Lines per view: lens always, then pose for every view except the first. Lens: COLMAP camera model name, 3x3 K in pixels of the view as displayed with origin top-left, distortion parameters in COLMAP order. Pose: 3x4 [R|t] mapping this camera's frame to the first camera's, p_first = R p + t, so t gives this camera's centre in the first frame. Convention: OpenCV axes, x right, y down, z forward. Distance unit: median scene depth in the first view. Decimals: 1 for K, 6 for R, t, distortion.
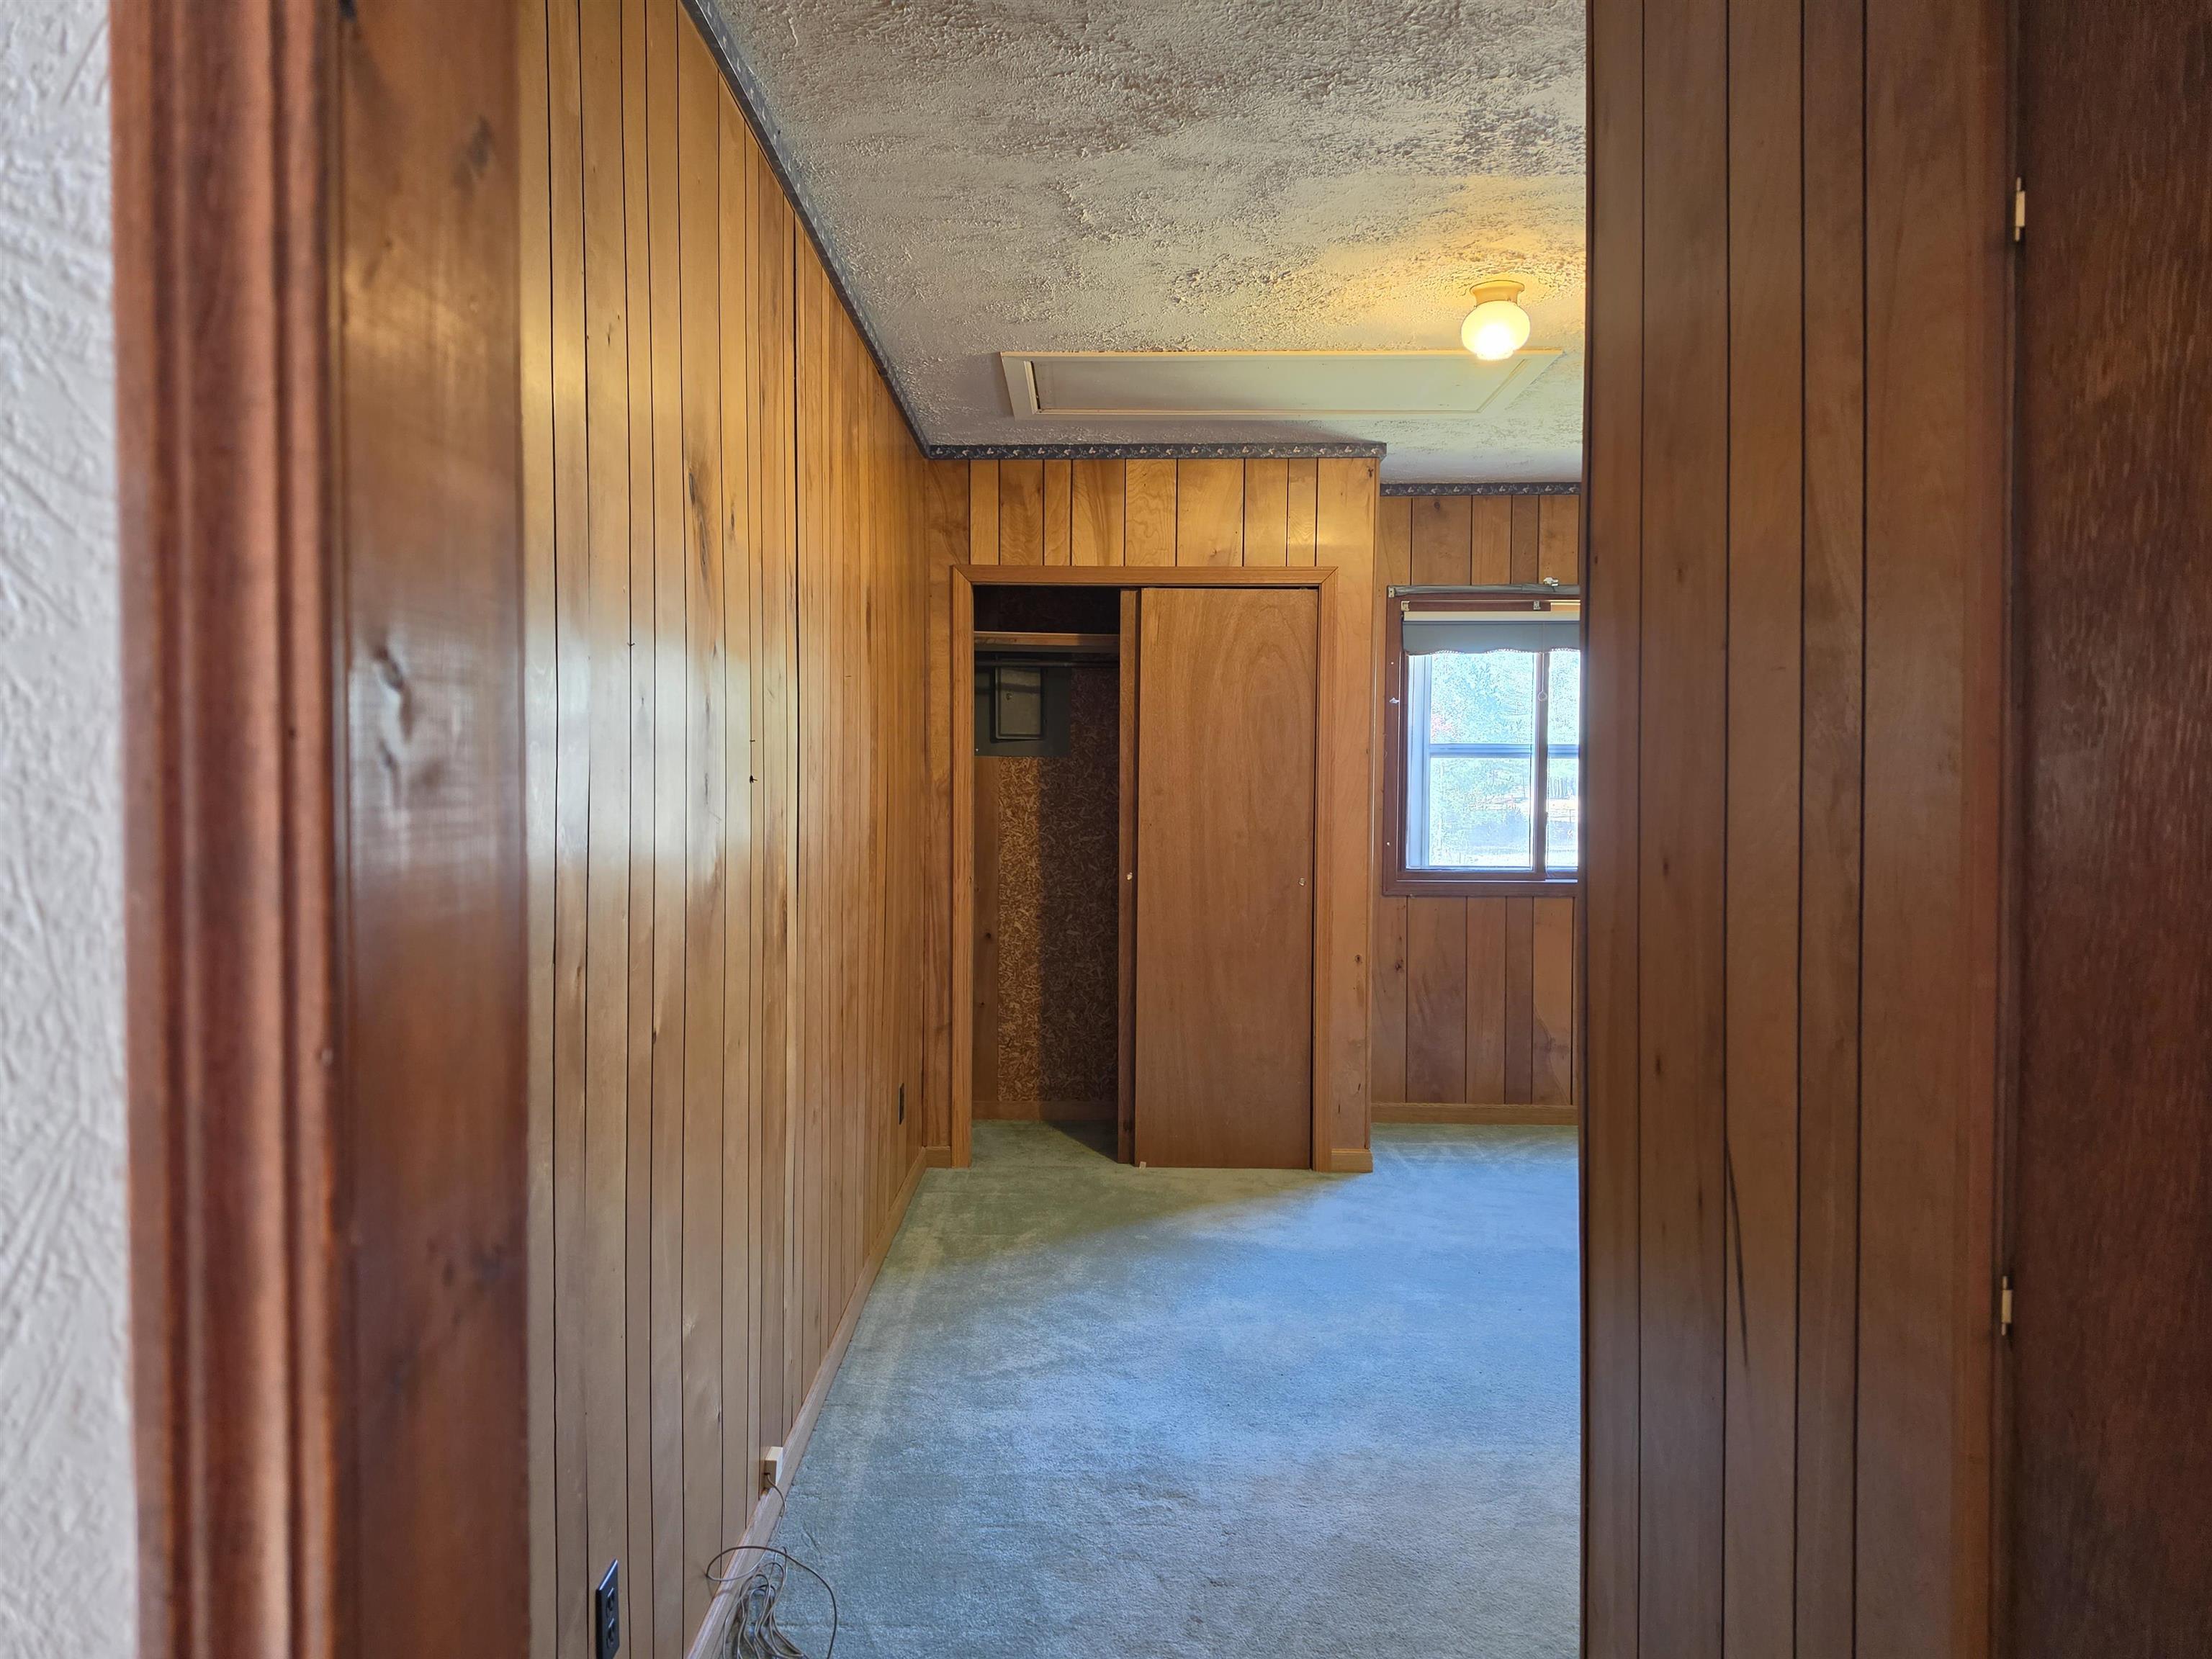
lens RADIAL K [[1498.4, 0, 1094.5], [0, 1498.4, 836.6], [0, 0, 1]] dist [0.118659, -0.171211]
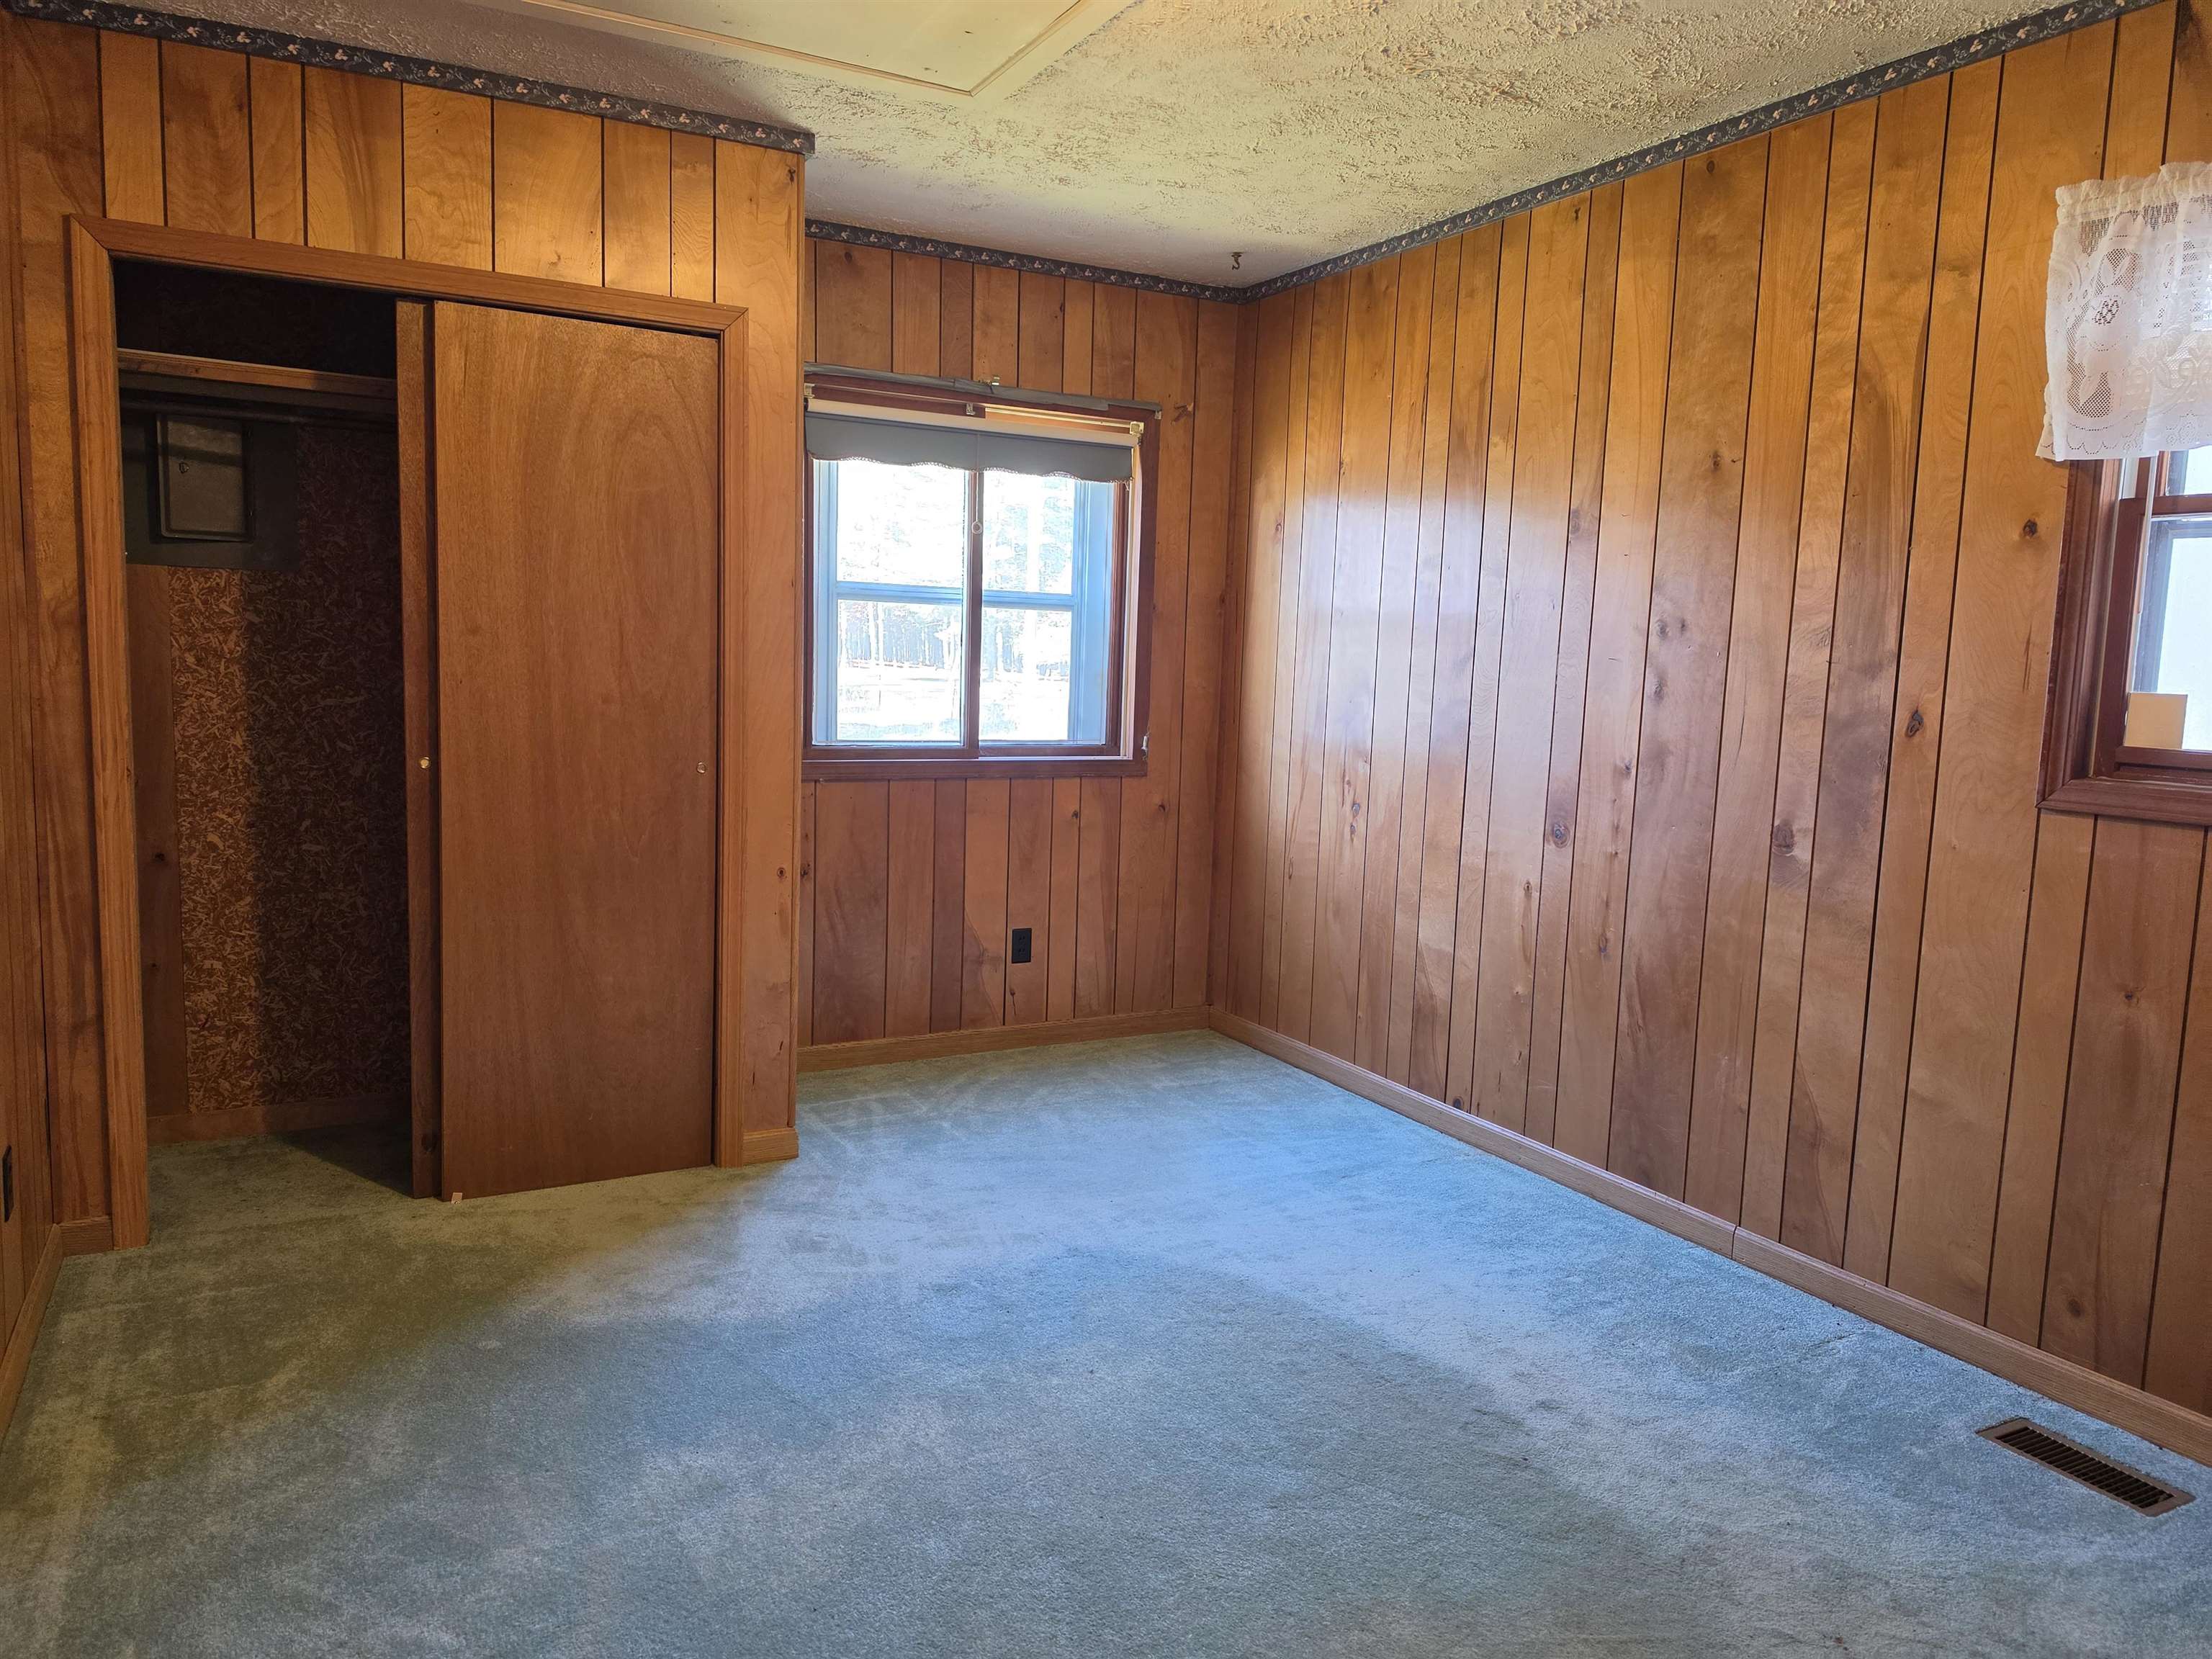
lens RADIAL K [[1505.4, 0, 1104.4], [0, 1505.4, 826.4], [0, 0, 1]] dist [0.013705, -0.018391]
pose [[0.872428, -0.032328, 0.487673, -0.038733], [-0.009157, 0.996554, 0.082444, -0.002128], [-0.488657, -0.076392, 0.869125, 0.303275]]
